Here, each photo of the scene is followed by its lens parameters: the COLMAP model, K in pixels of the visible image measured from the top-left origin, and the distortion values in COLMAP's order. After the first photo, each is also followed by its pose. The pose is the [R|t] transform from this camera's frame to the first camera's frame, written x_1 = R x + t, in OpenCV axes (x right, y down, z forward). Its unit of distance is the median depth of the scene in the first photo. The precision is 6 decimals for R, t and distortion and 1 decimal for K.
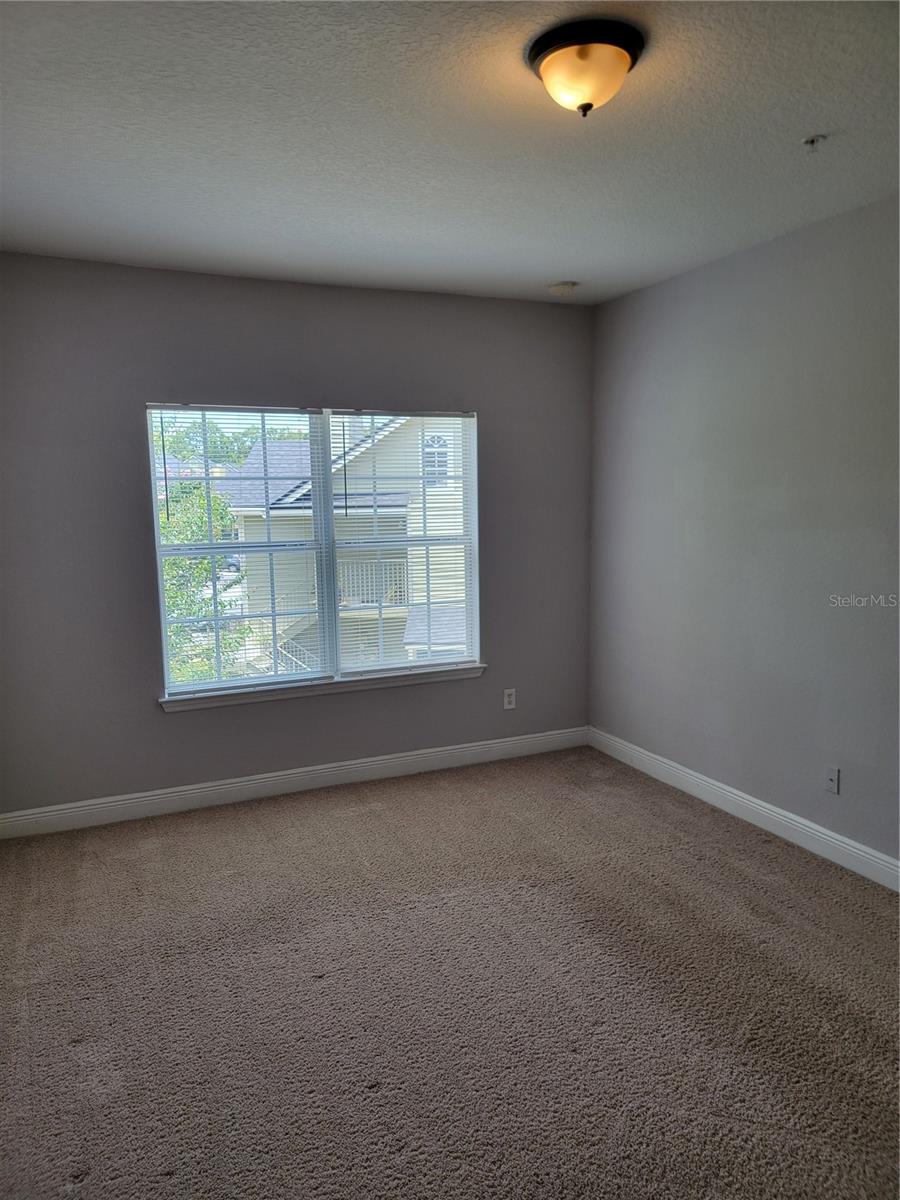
lens RADIAL K [[824.3, 0, 455.9], [0, 824.3, 602.6], [0, 0, 1]] dist [0.063893, -0.060802]
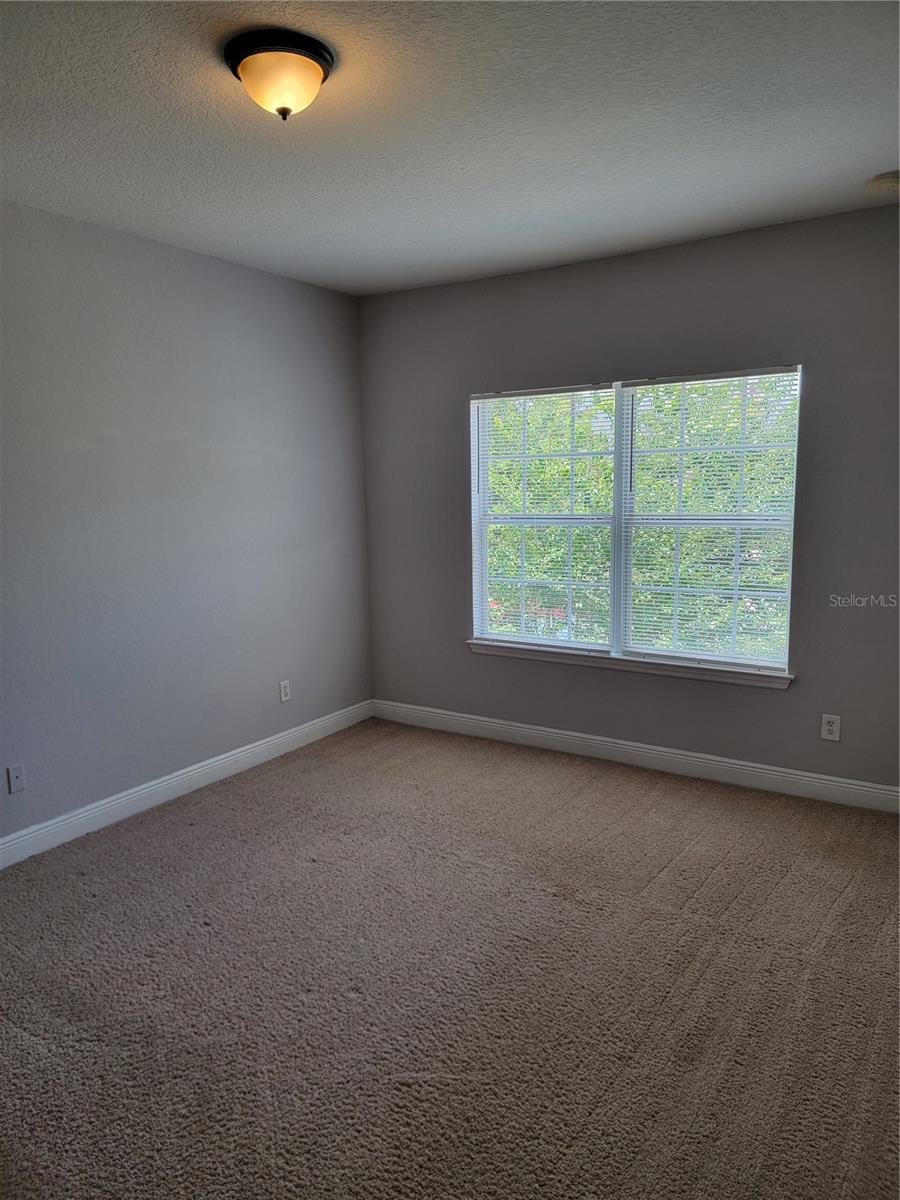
lens RADIAL K [[830.7, 0, 437.9], [0, 830.7, 601.7], [0, 0, 1]] dist [0.052508, -0.001117]
pose [[0.543260, 0.127890, -0.829767, 0.565819], [-0.100337, 0.991136, 0.087069, -0.037608], [0.833547, 0.035955, 0.551277, 0.267617]]
